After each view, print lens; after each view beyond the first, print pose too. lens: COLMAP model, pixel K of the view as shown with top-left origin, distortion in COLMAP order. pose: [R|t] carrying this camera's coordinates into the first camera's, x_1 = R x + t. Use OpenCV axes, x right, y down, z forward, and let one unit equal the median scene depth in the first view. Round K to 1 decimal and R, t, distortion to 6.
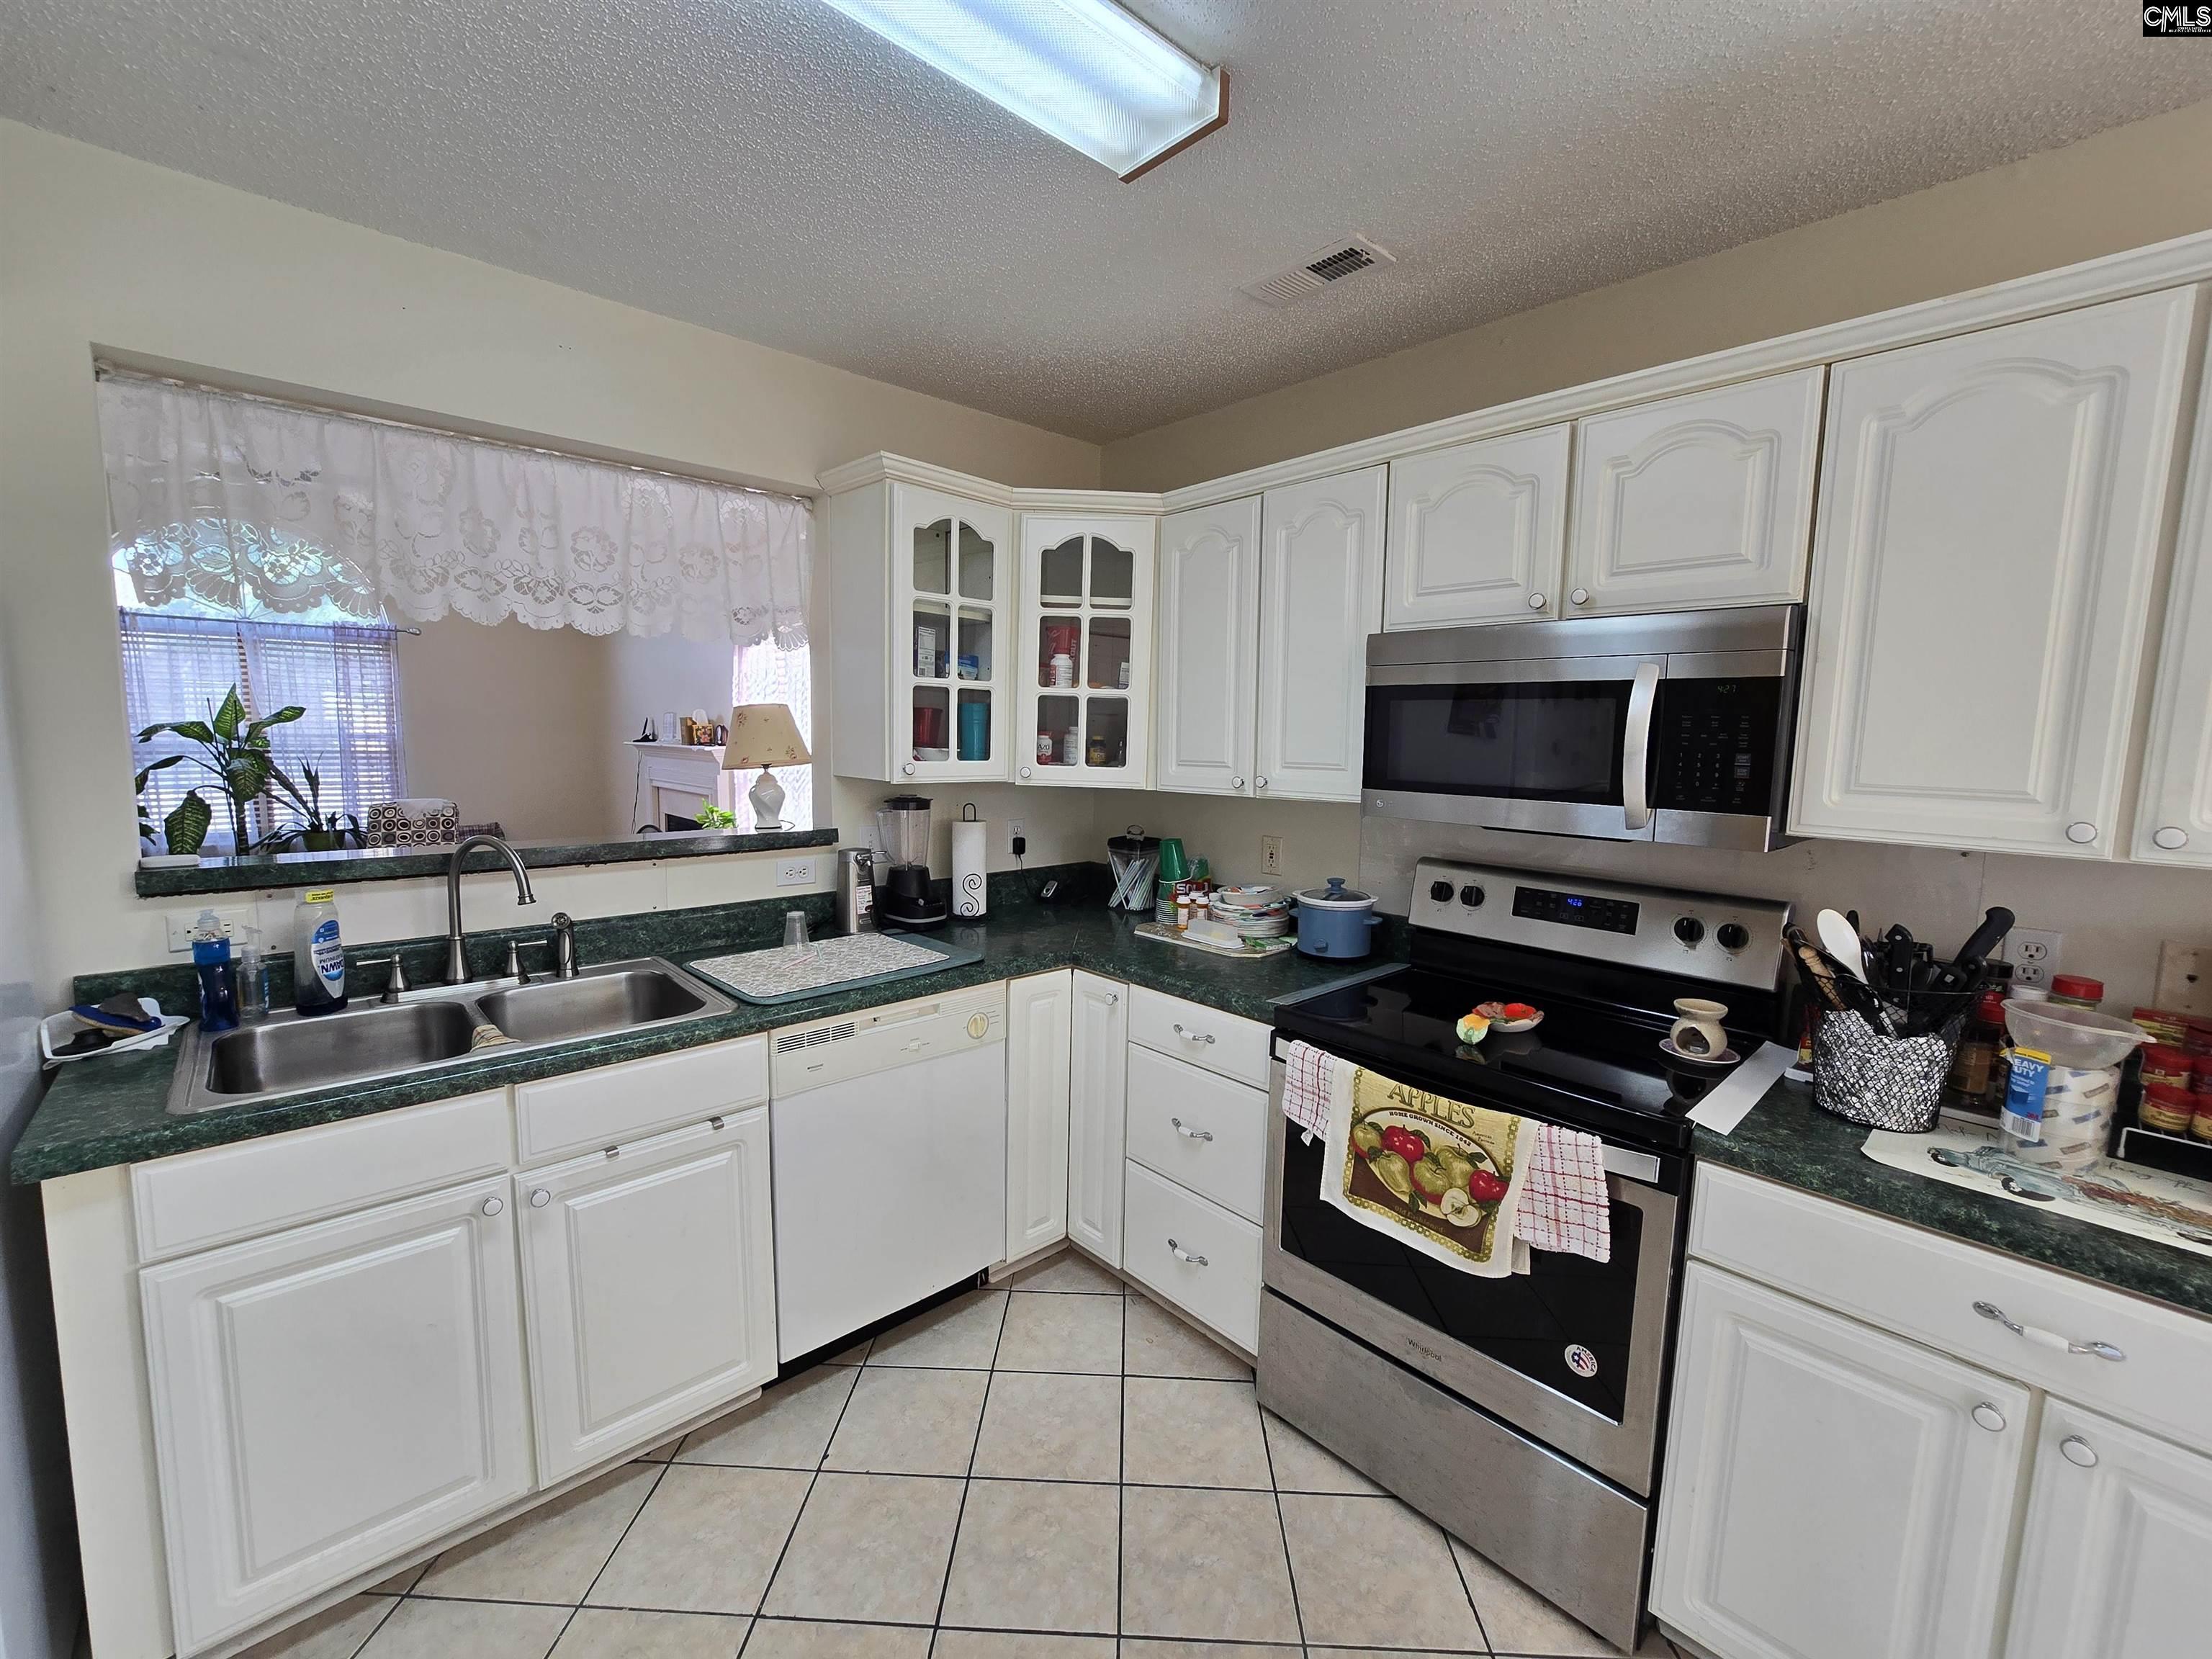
lens RADIAL K [[904.1, 0, 1096.6], [0, 904.1, 830.6], [0, 0, 1]] dist [-0.009279, 0.001644]
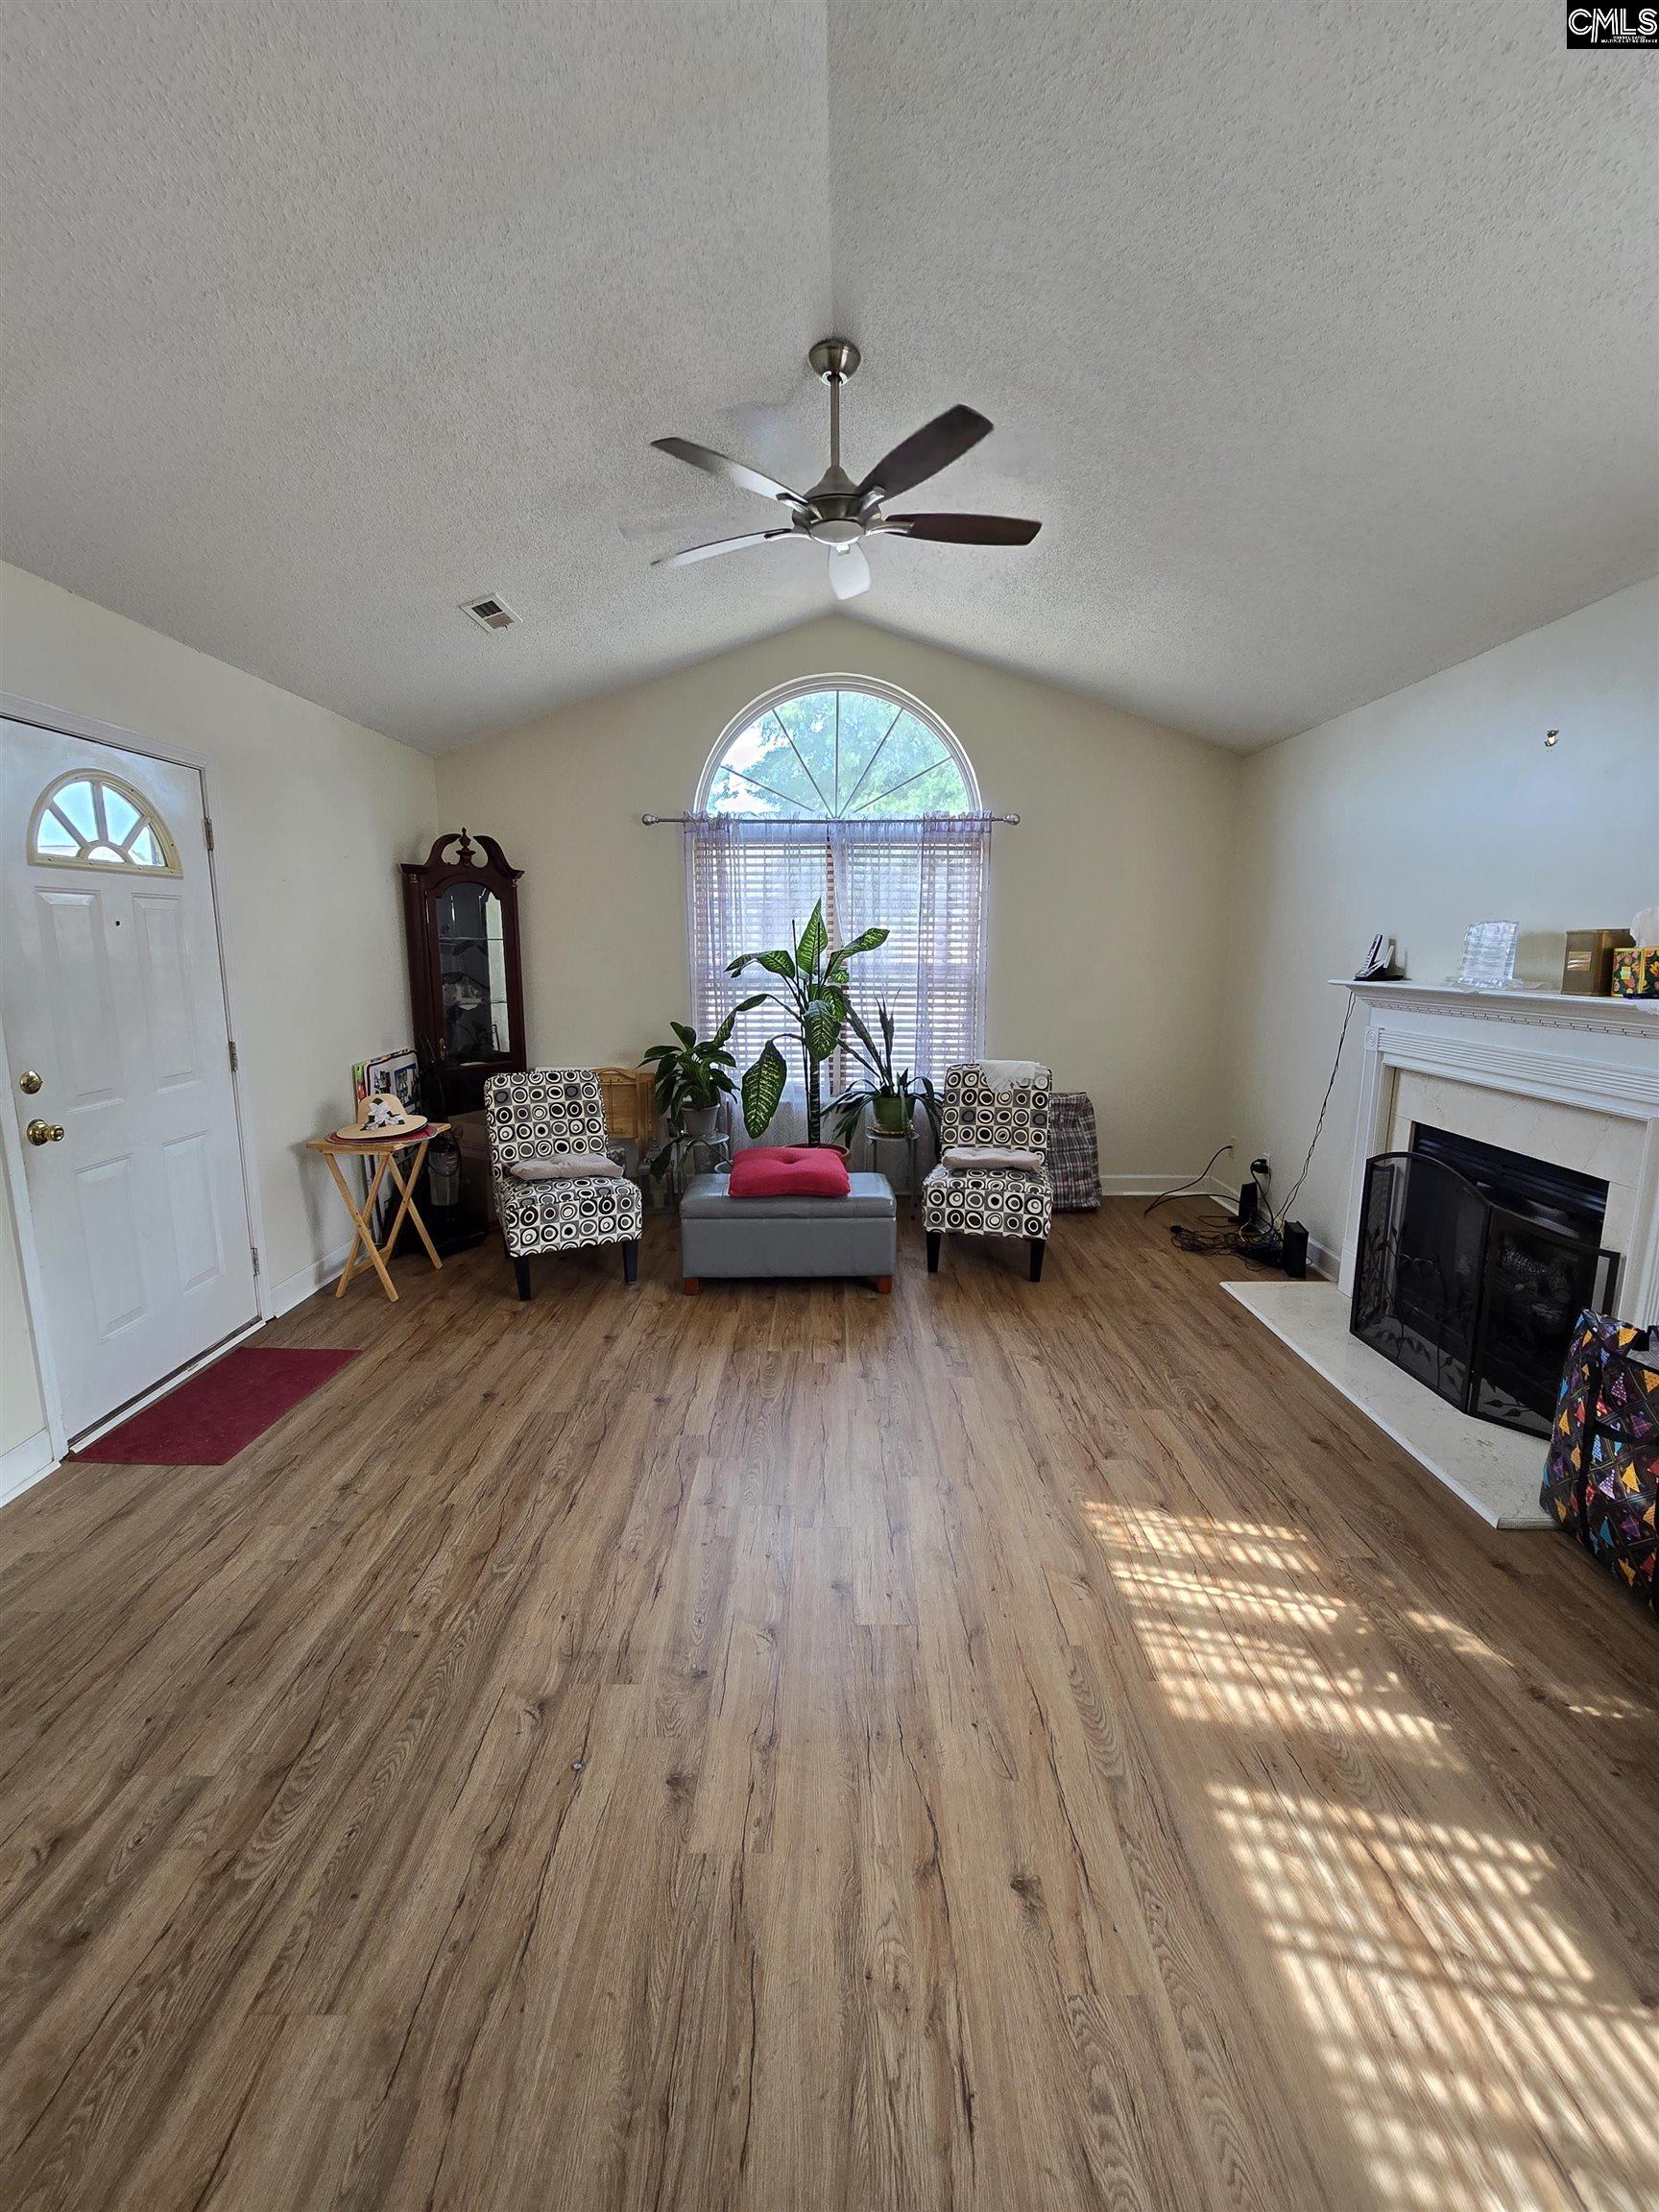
lens RADIAL K [[904.1, 0, 827.4], [0, 904.1, 1102.3], [0, 0, 1]] dist [-0.009279, 0.001644]
pose [[0.725072, 0.102376, -0.681021, -1.290805], [-0.064753, 0.994643, 0.080580, -0.172115], [0.685622, -0.014328, 0.727817, 1.377087]]
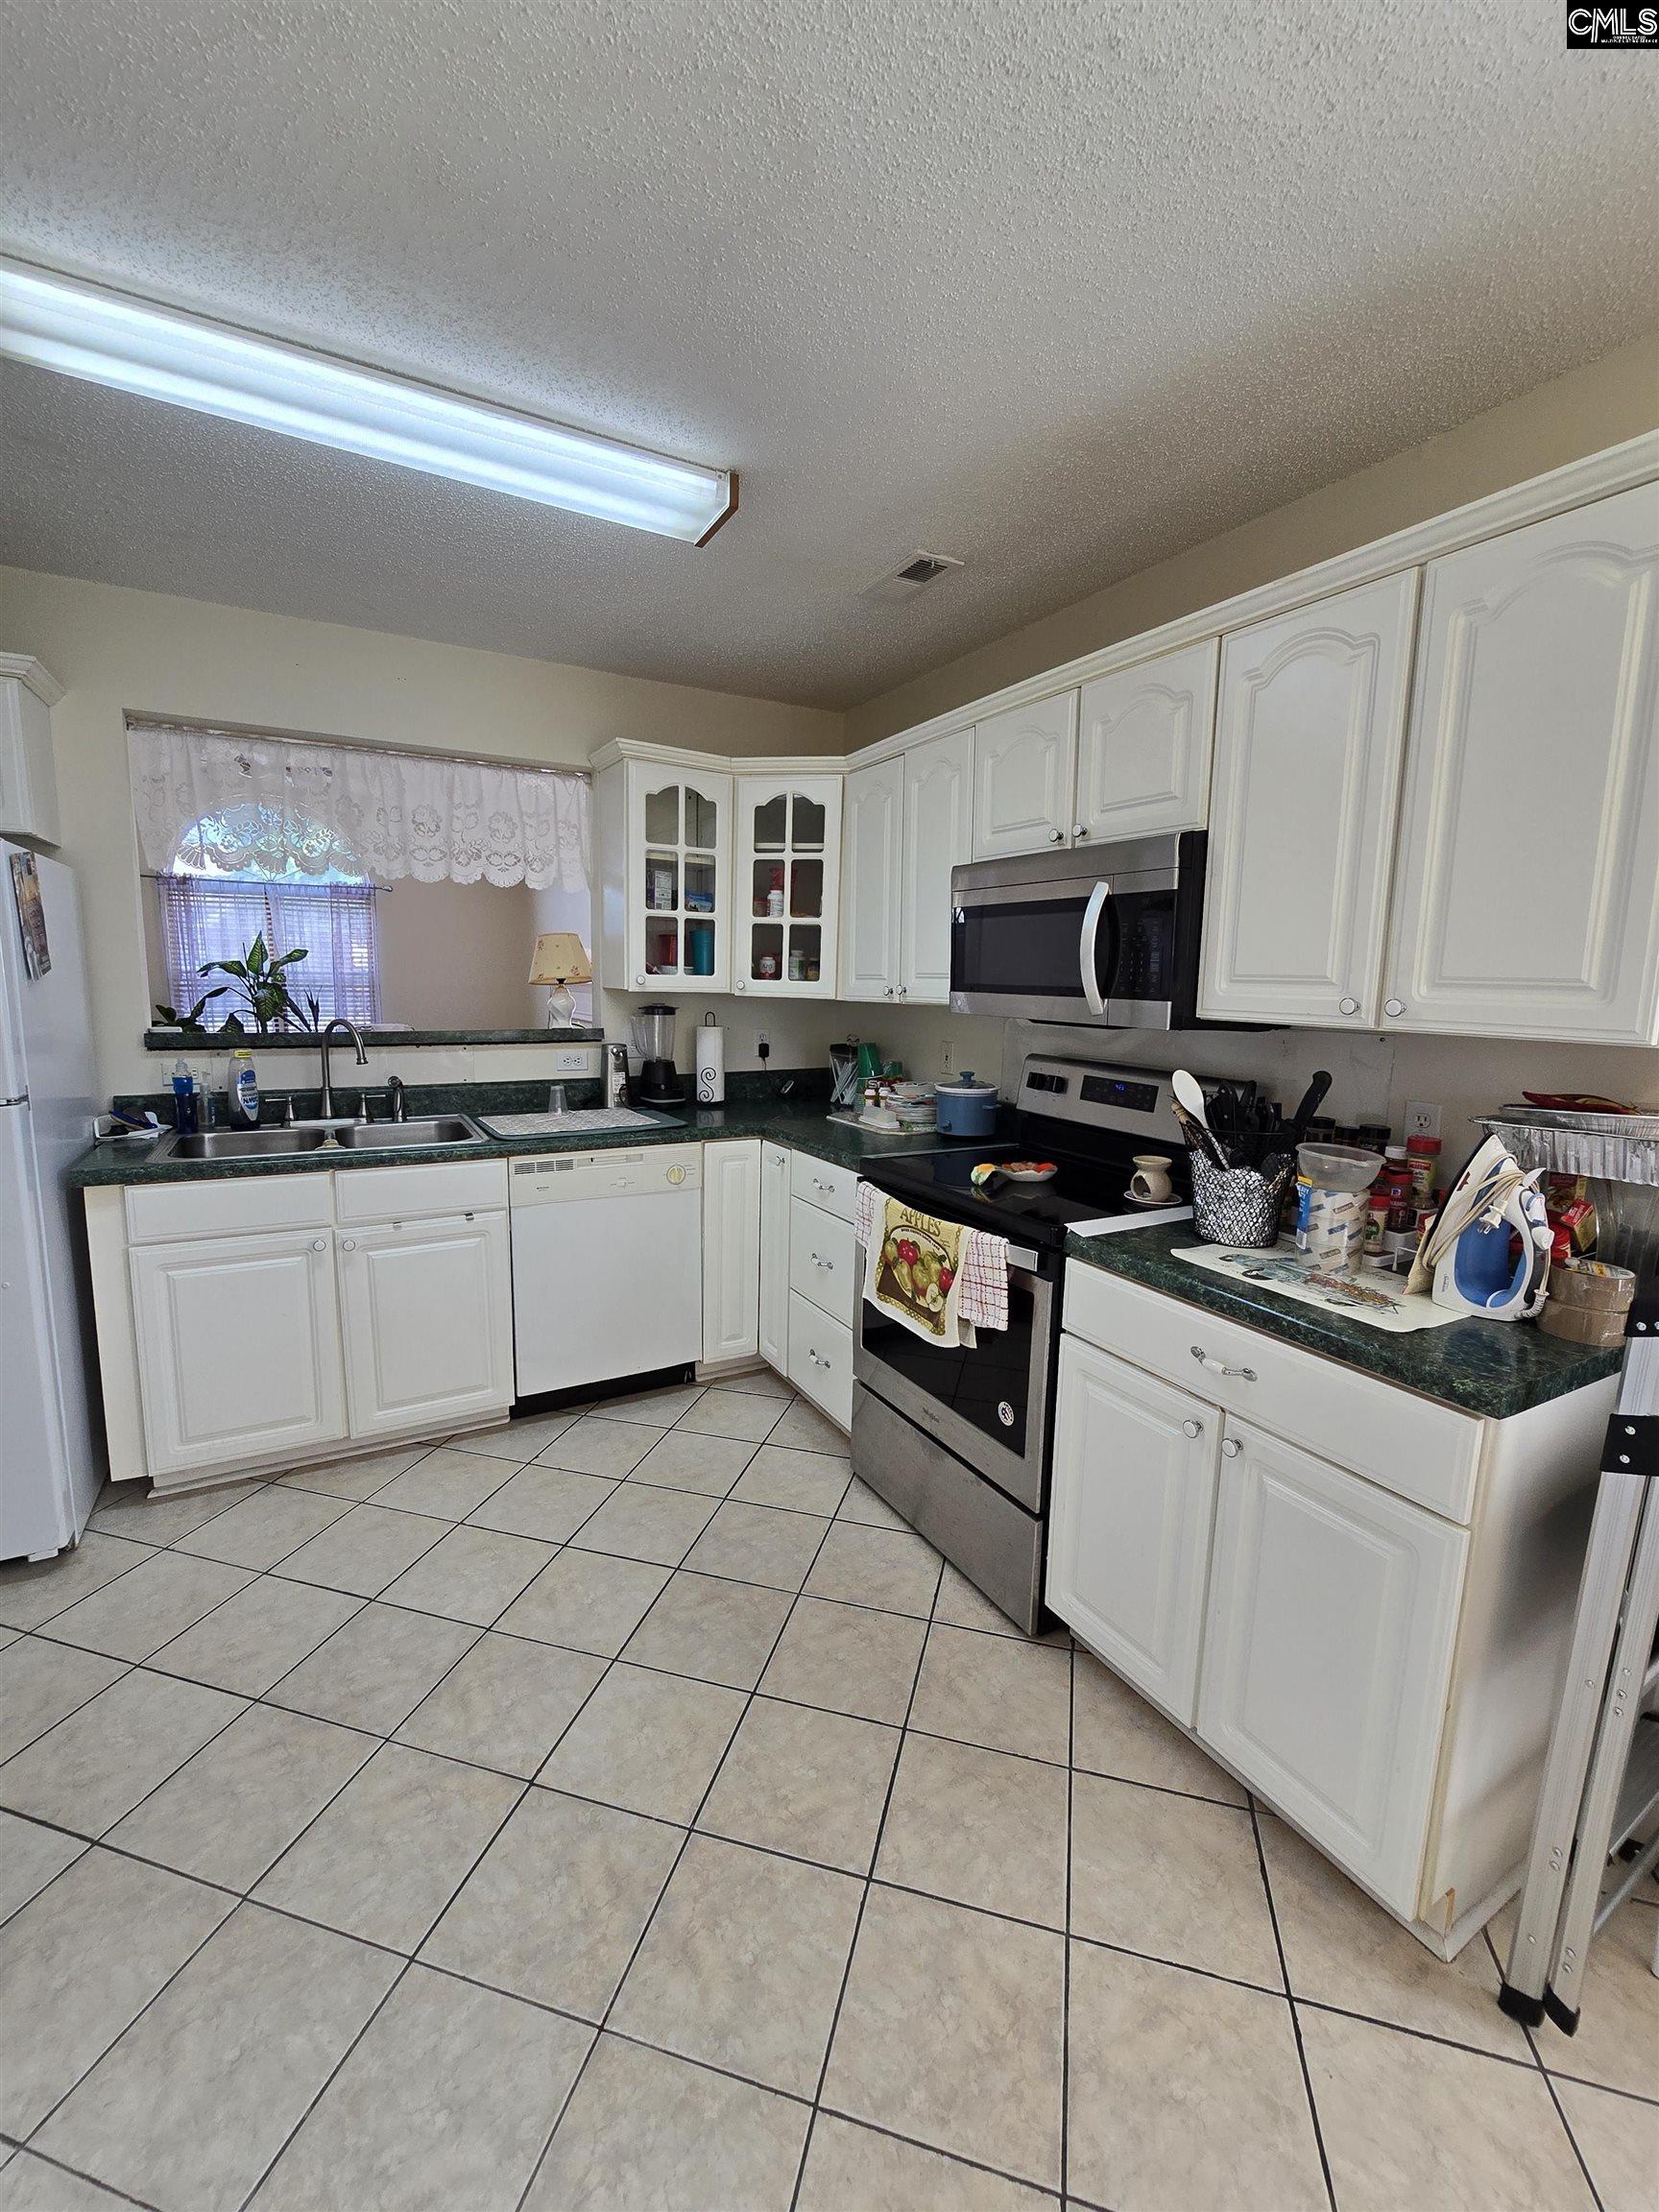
lens RADIAL K [[904.1, 0, 819.3], [0, 904.1, 1103.0], [0, 0, 1]] dist [-0.009279, 0.001644]
pose [[0.972088, 0.033616, -0.232197, 0.405348], [-0.027875, 0.999220, 0.027963, 0.074882], [0.232956, -0.020710, 0.972267, -0.246564]]
